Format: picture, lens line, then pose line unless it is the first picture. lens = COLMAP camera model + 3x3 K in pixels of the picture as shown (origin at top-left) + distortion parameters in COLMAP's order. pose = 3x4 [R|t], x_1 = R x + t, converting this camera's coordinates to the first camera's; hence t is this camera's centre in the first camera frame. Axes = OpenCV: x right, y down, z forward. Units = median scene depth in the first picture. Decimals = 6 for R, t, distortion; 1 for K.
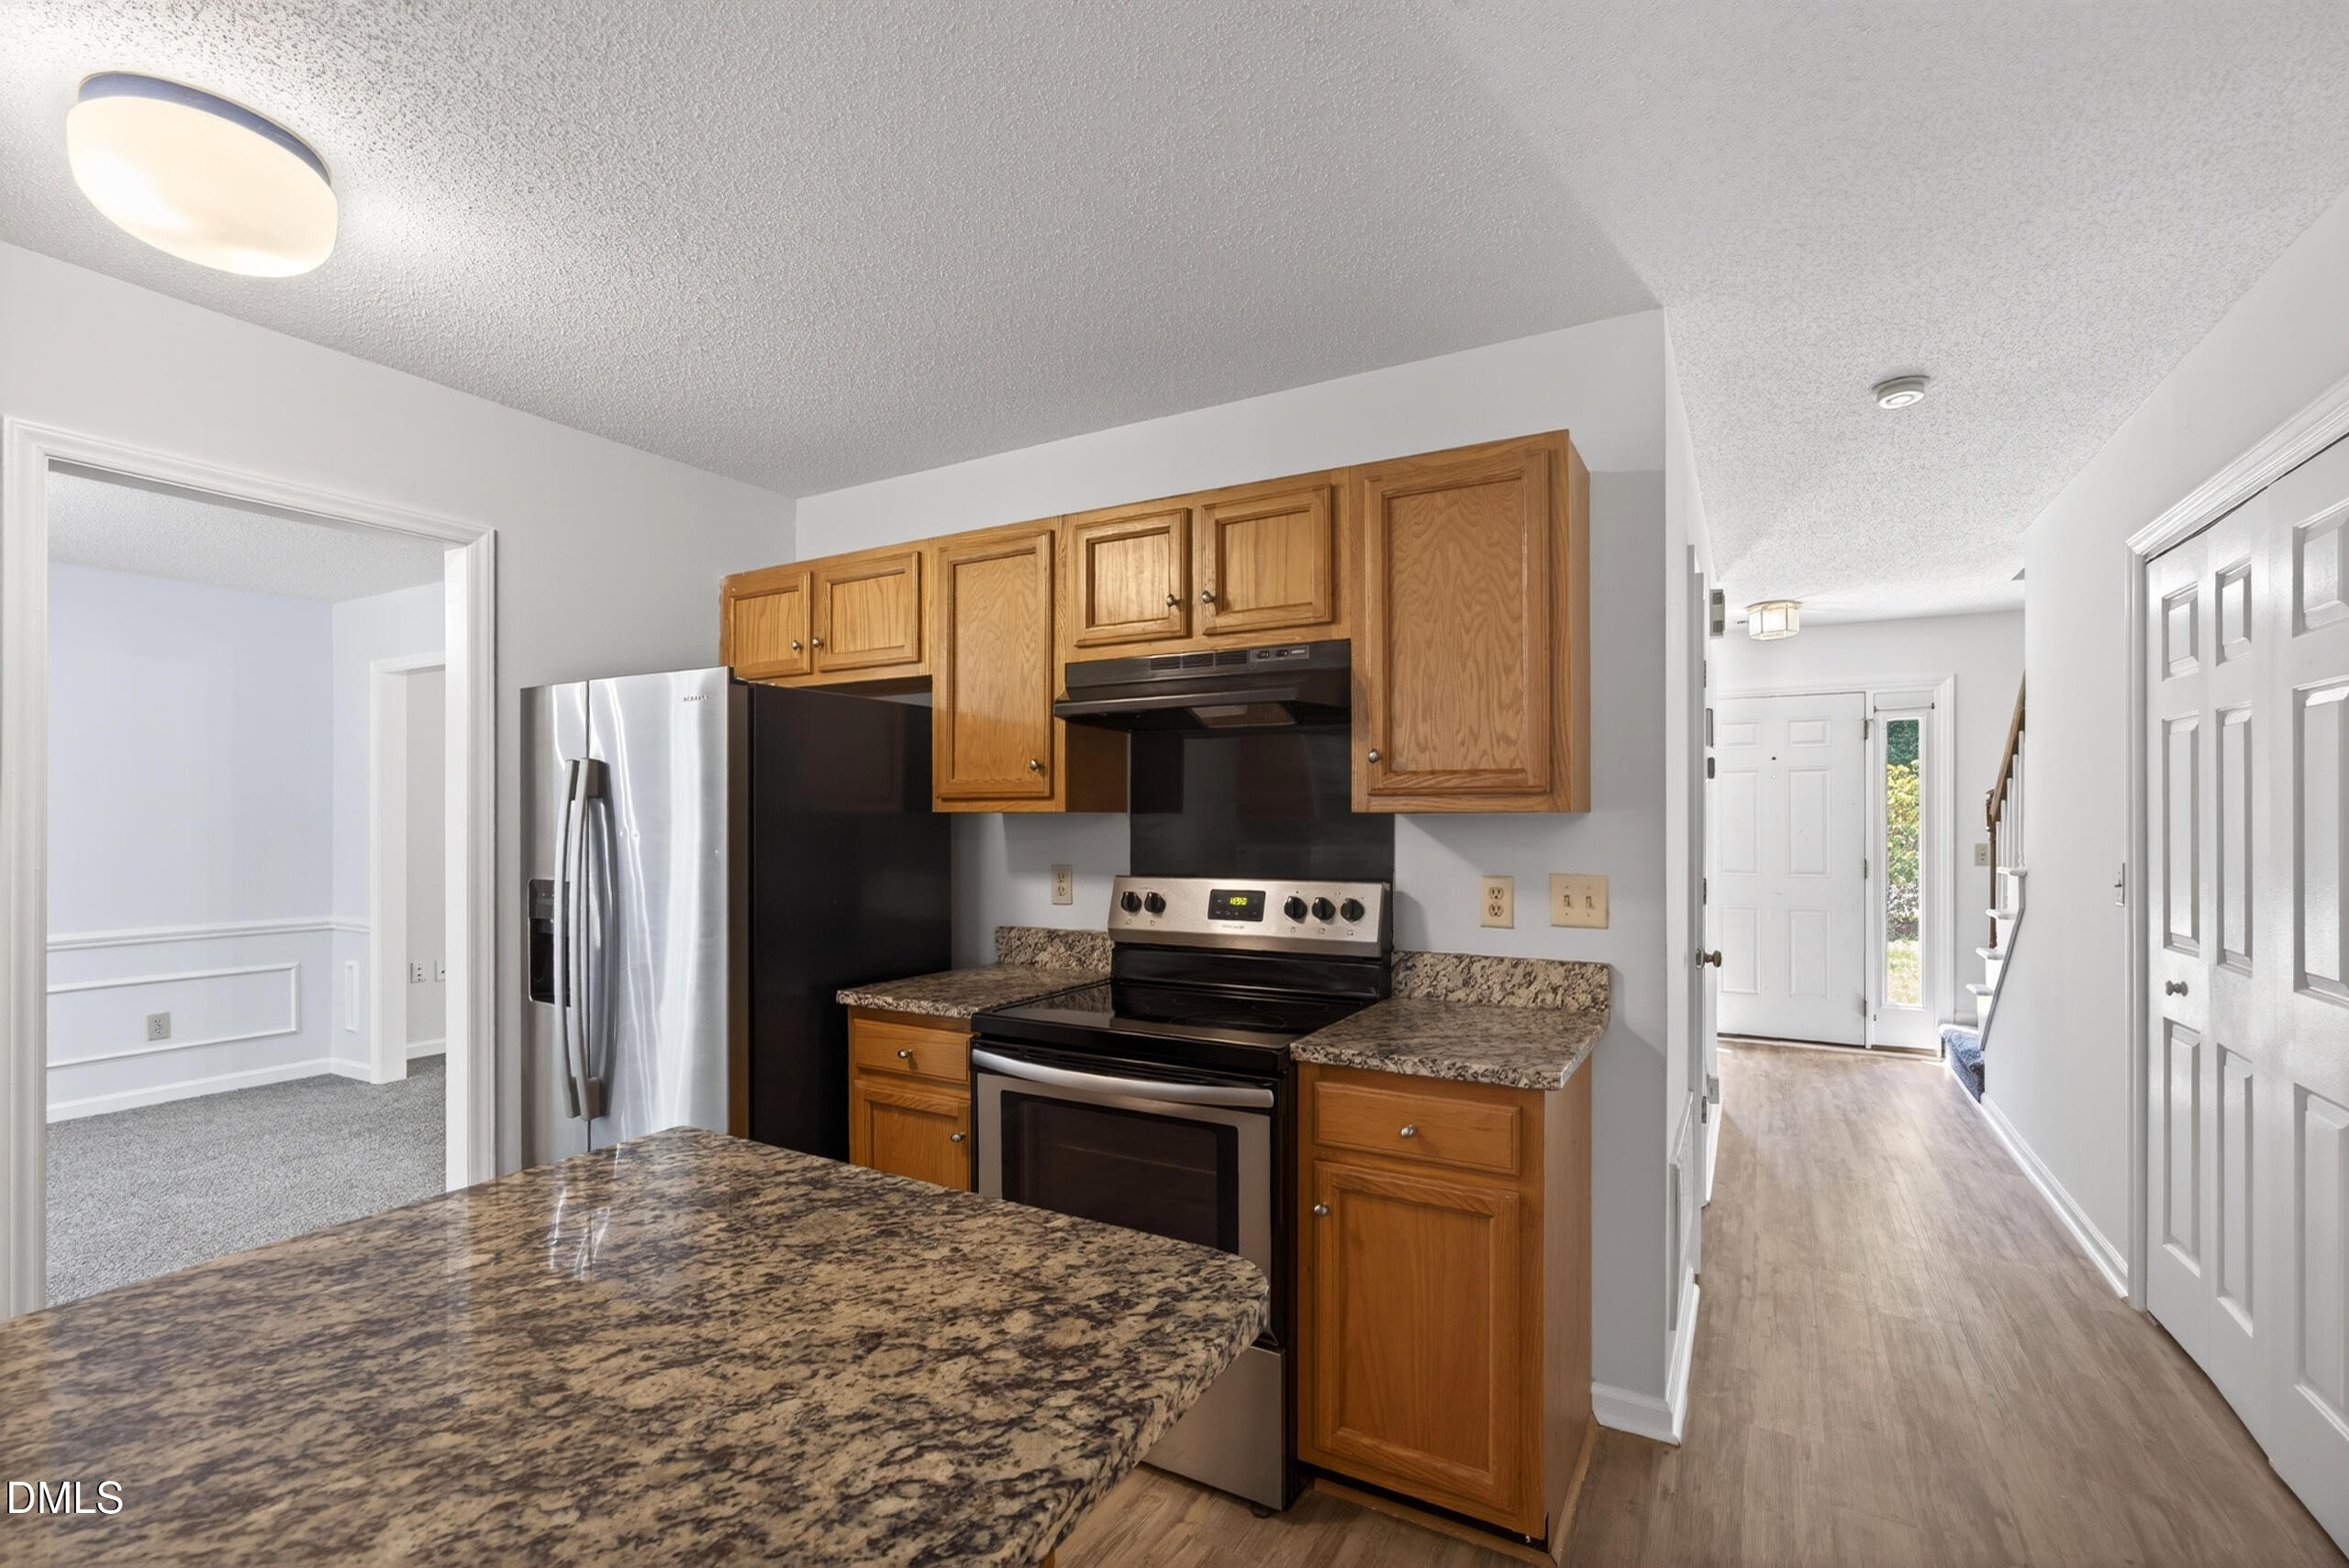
lens RADIAL K [[1056.9, 0, 1171.8], [0, 1056.9, 800.9], [0, 0, 1]] dist [-0.016092, 0.006110]
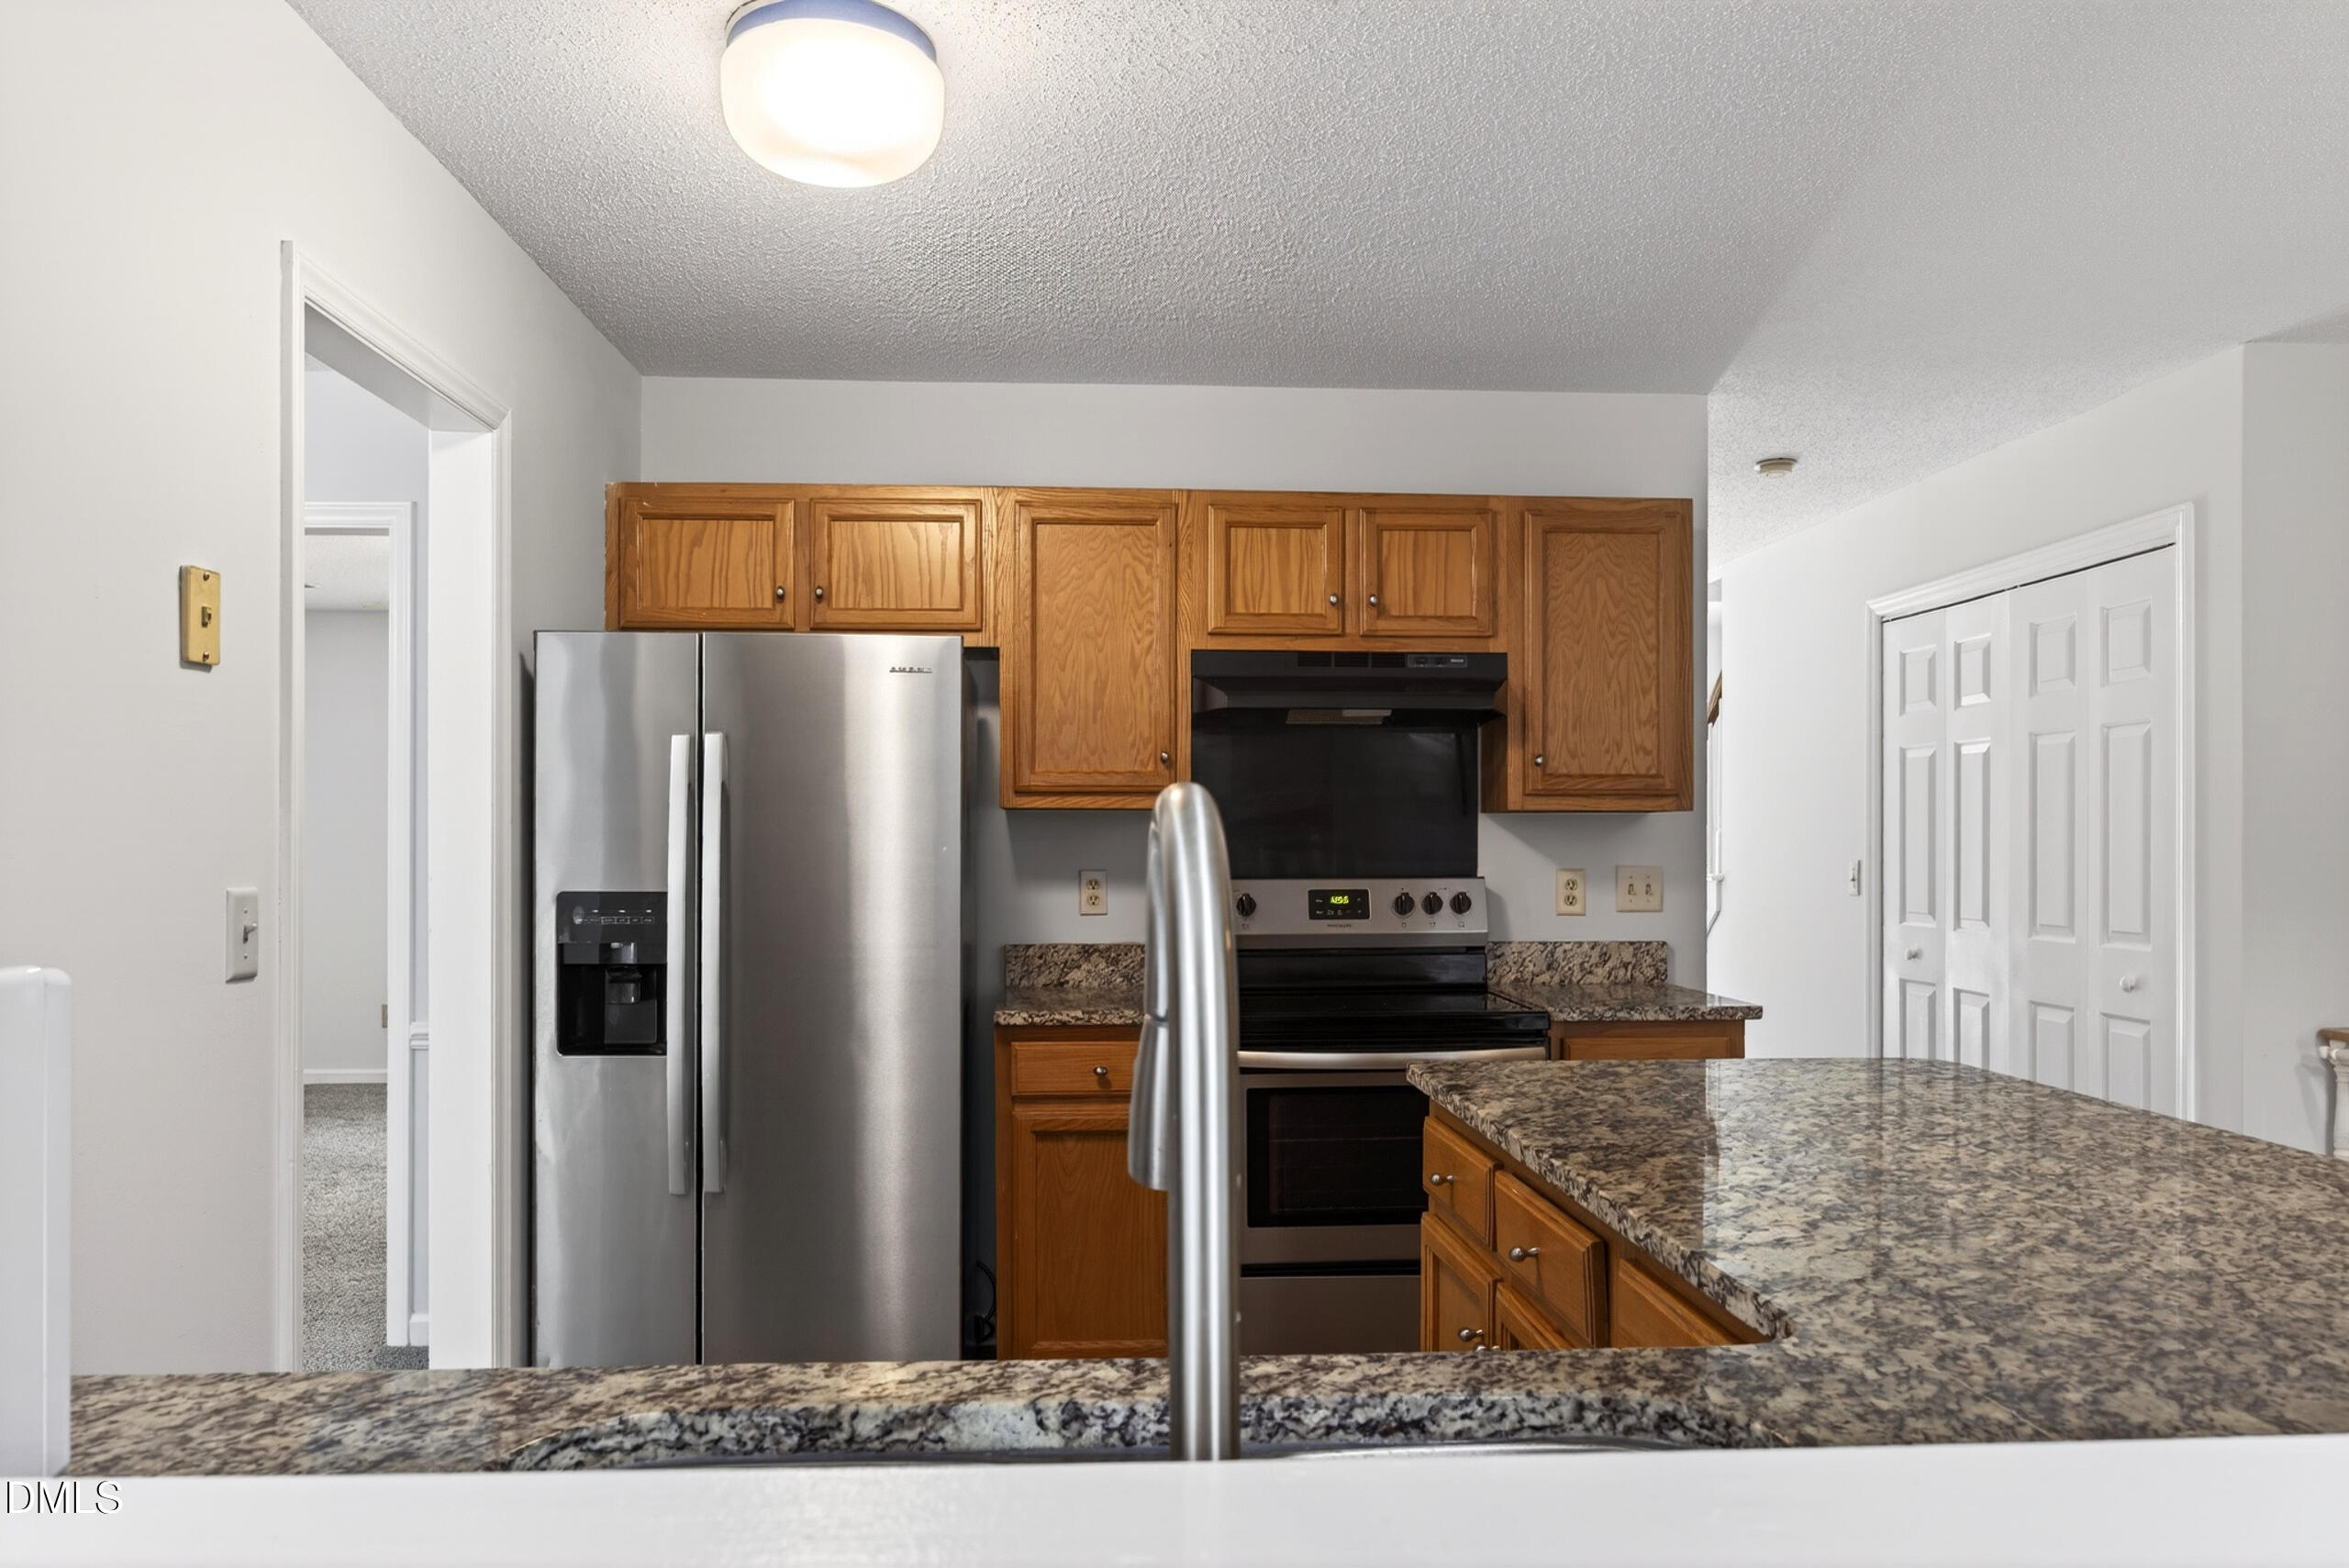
lens RADIAL K [[1719.2, 0, 1178.9], [0, 1719.2, 802.1], [0, 0, 1]] dist [0.014365, 0.000376]
pose [[0.828566, 0.014660, 0.559700, -1.088545], [-0.009430, 0.999881, -0.012230, 0.026669], [-0.559813, 0.004856, 0.828605, -0.287723]]
